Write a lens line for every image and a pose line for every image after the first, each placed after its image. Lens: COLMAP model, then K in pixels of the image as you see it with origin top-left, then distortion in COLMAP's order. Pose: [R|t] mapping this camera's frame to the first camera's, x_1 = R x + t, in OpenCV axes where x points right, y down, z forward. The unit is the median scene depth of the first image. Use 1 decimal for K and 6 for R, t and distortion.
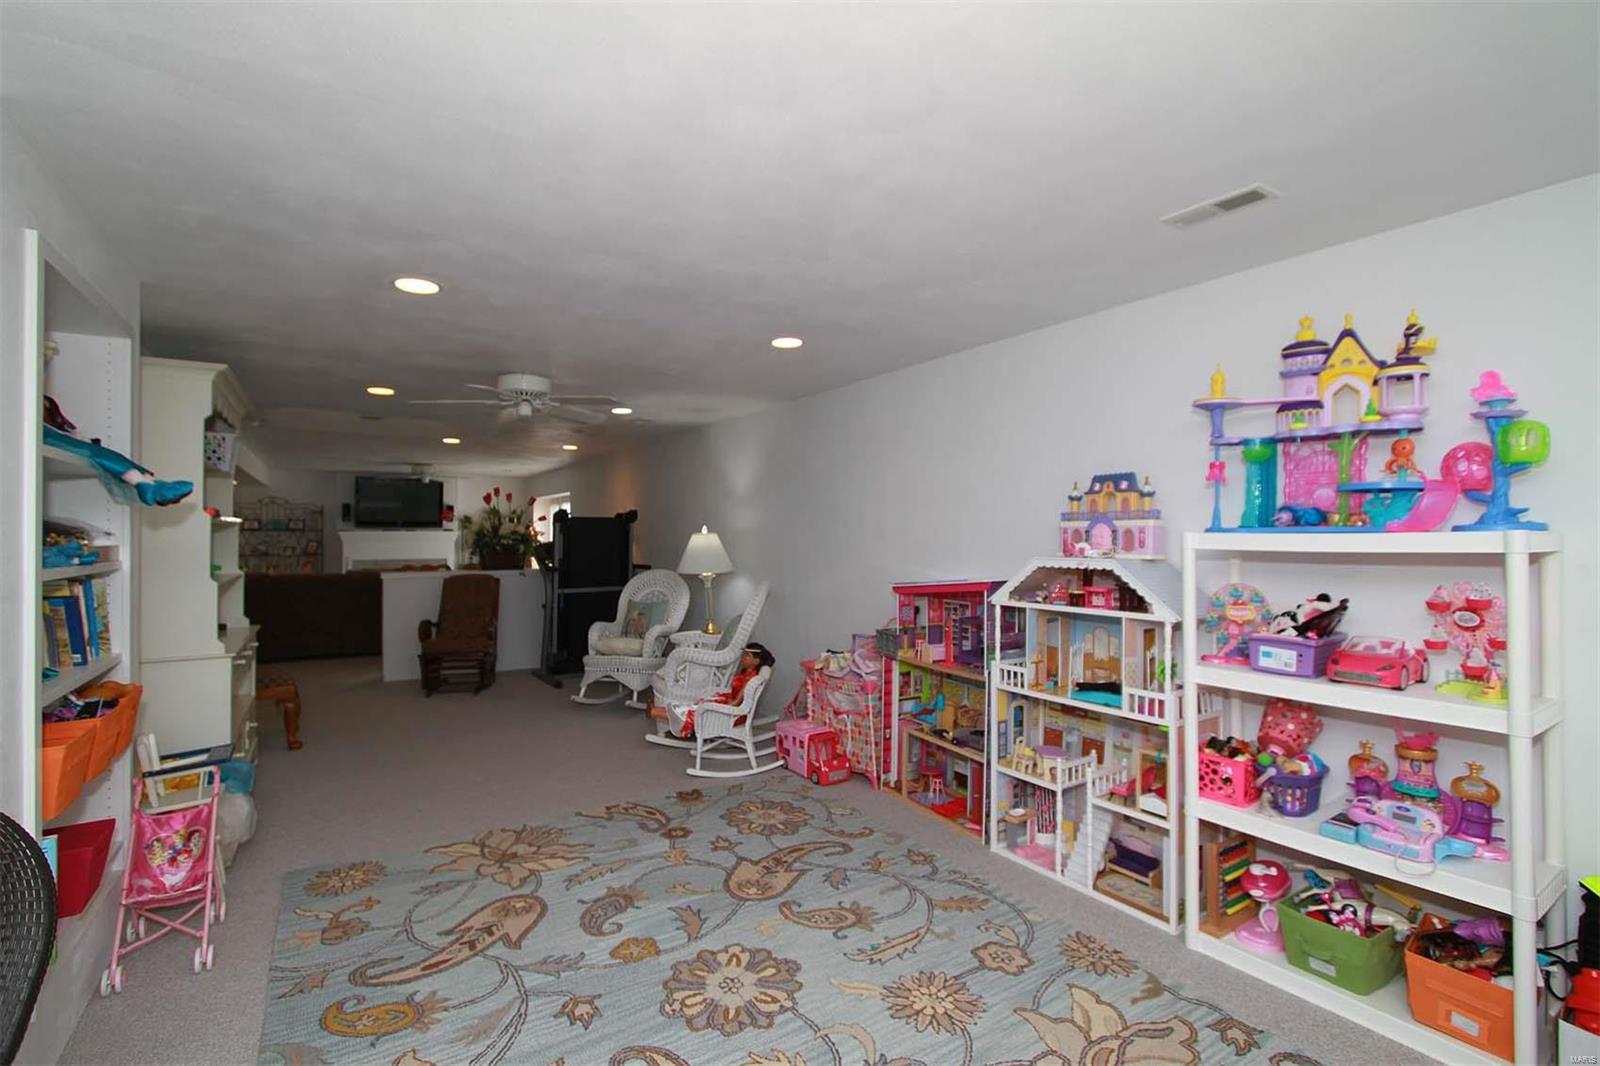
lens RADIAL K [[736.9, 0, 786.6], [0, 736.9, 529.5], [0, 0, 1]] dist [-0.012297, 0.002140]
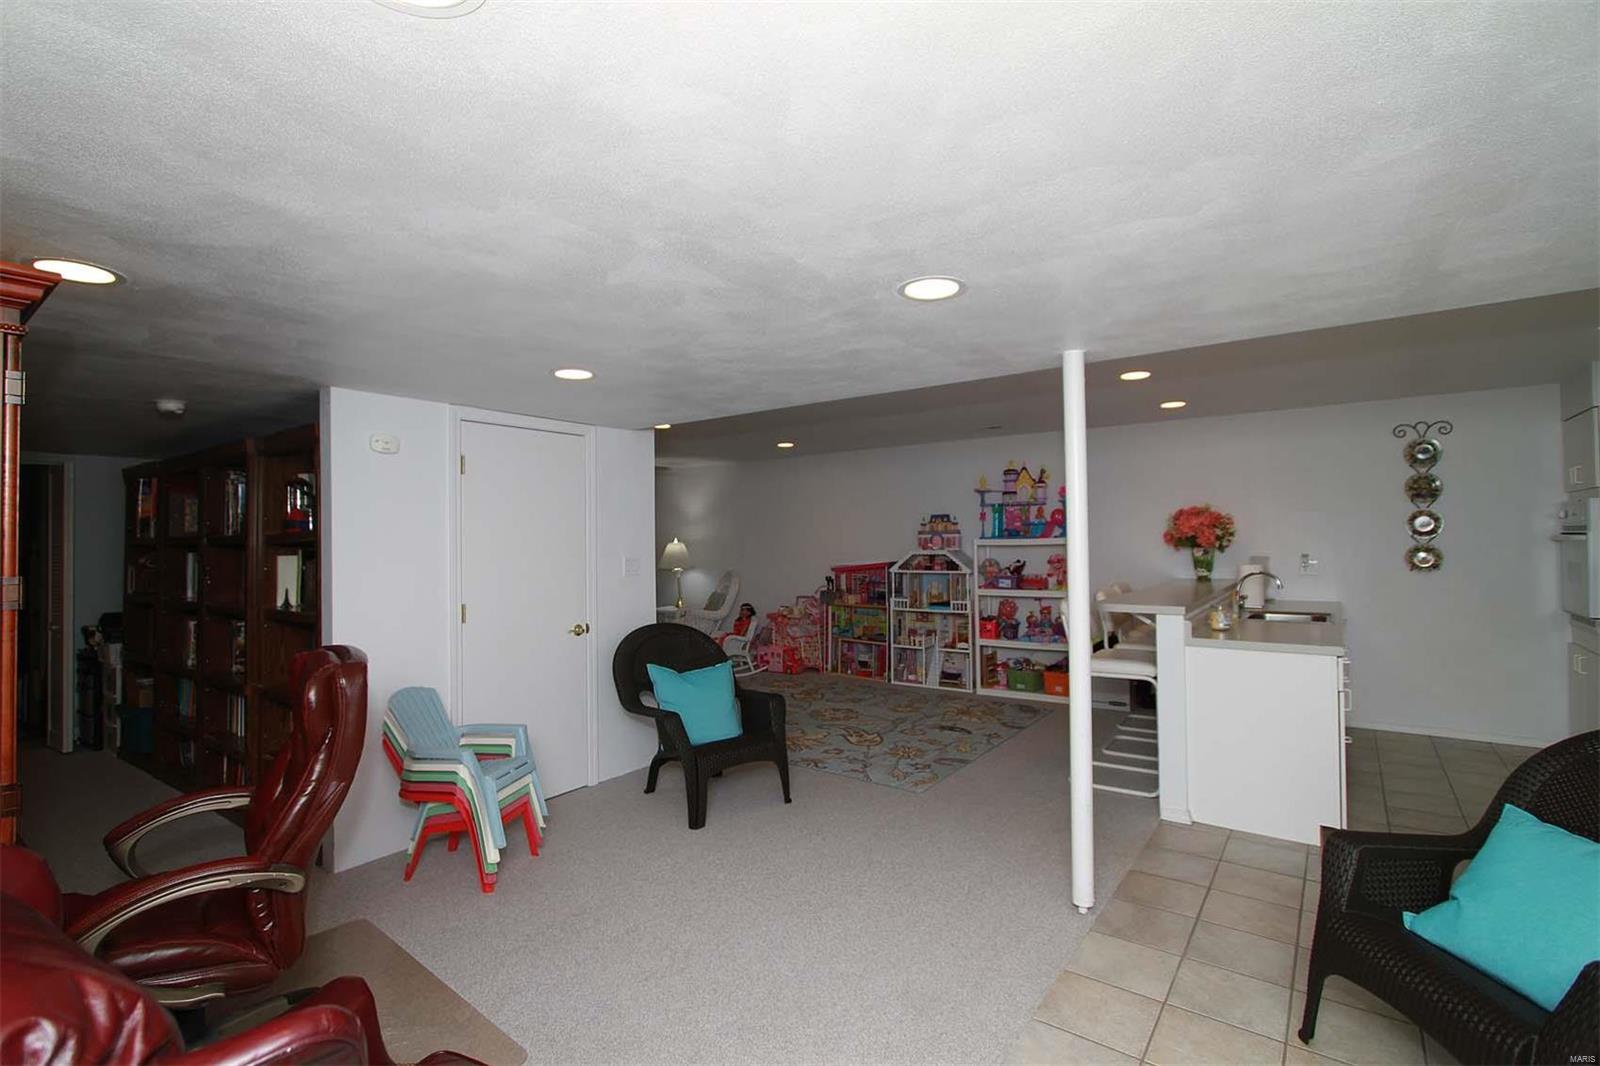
lens RADIAL K [[736.9, 0, 793.8], [0, 736.9, 527.1], [0, 0, 1]] dist [-0.012297, 0.002140]
pose [[0.927573, 0.004550, 0.373615, -0.900461], [0.005134, 0.999676, -0.024921, 0.021604], [-0.373608, 0.025034, 0.927249, -1.044953]]
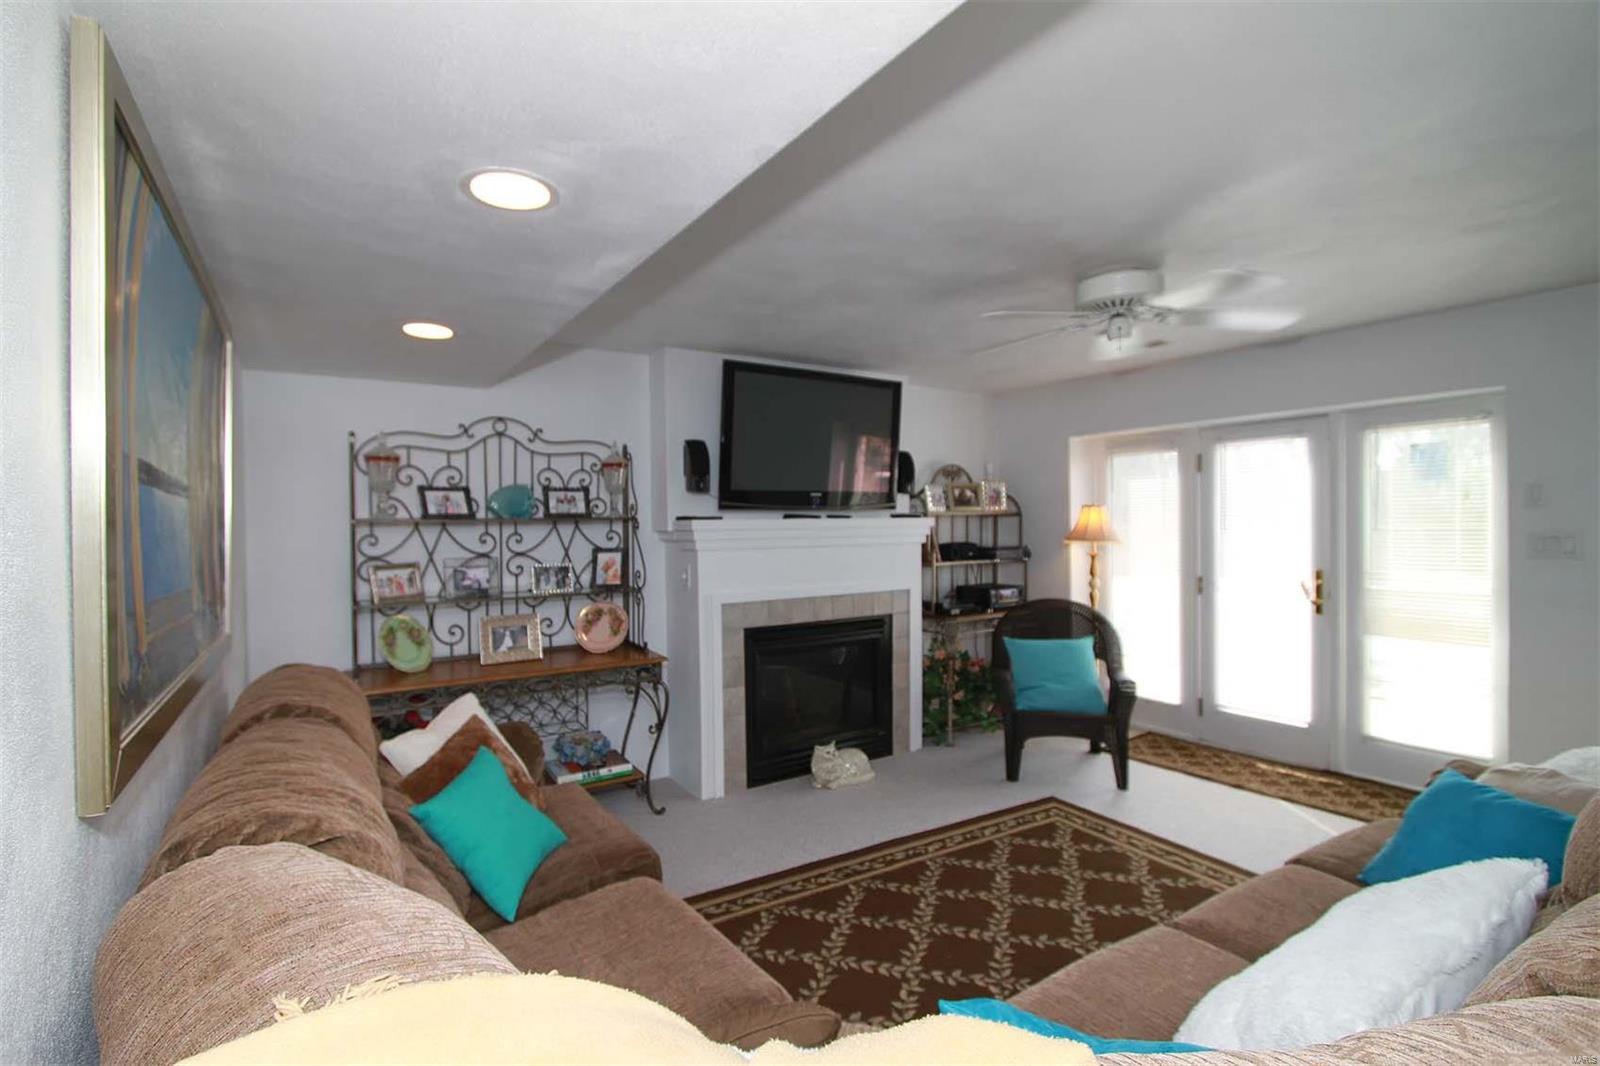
lens RADIAL K [[736.9, 0, 768.0], [0, 736.9, 528.0], [0, 0, 1]] dist [-0.012297, 0.002140]
pose [[0.999880, -0.015238, -0.002802, -2.201226], [0.015263, 0.999841, 0.009243, 0.012298], [0.002661, -0.009285, 0.999953, 2.546773]]
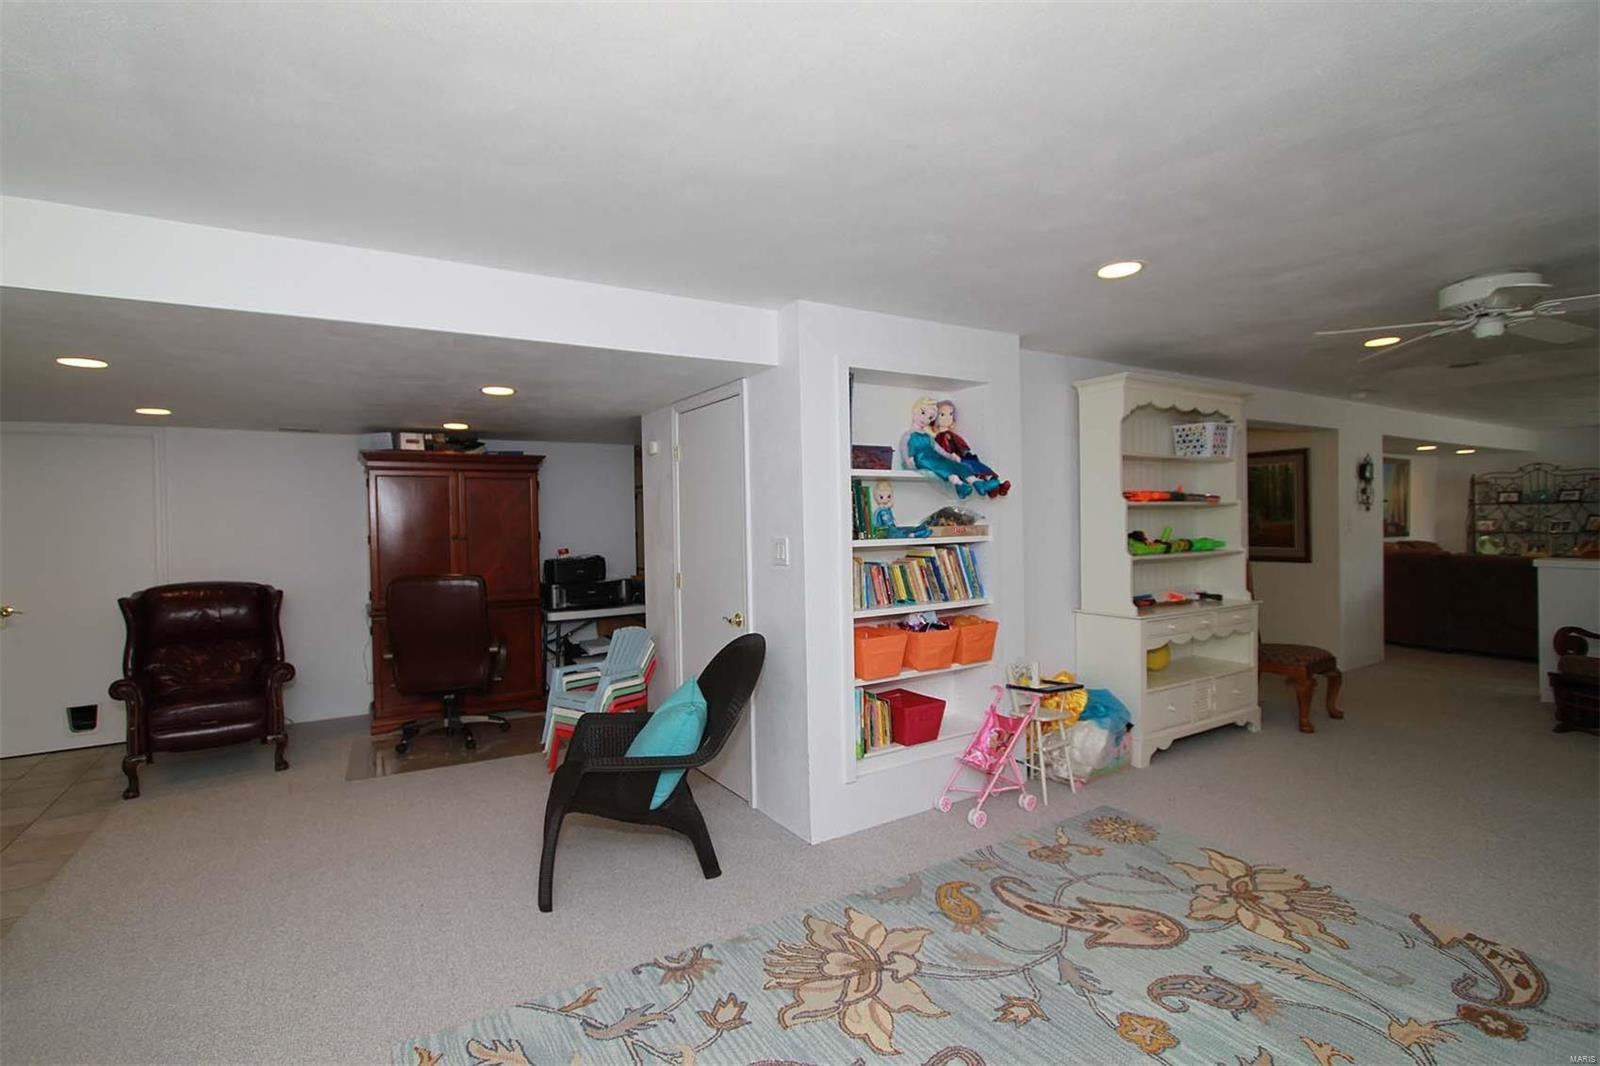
lens RADIAL K [[736.9, 0, 787.3], [0, 736.9, 534.9], [0, 0, 1]] dist [-0.012297, 0.002140]
pose [[-0.009202, 0.021769, -0.999721, 0.530491], [0.022667, 0.999511, 0.021556, 0.000861], [0.999701, -0.022462, -0.009691, 0.566039]]
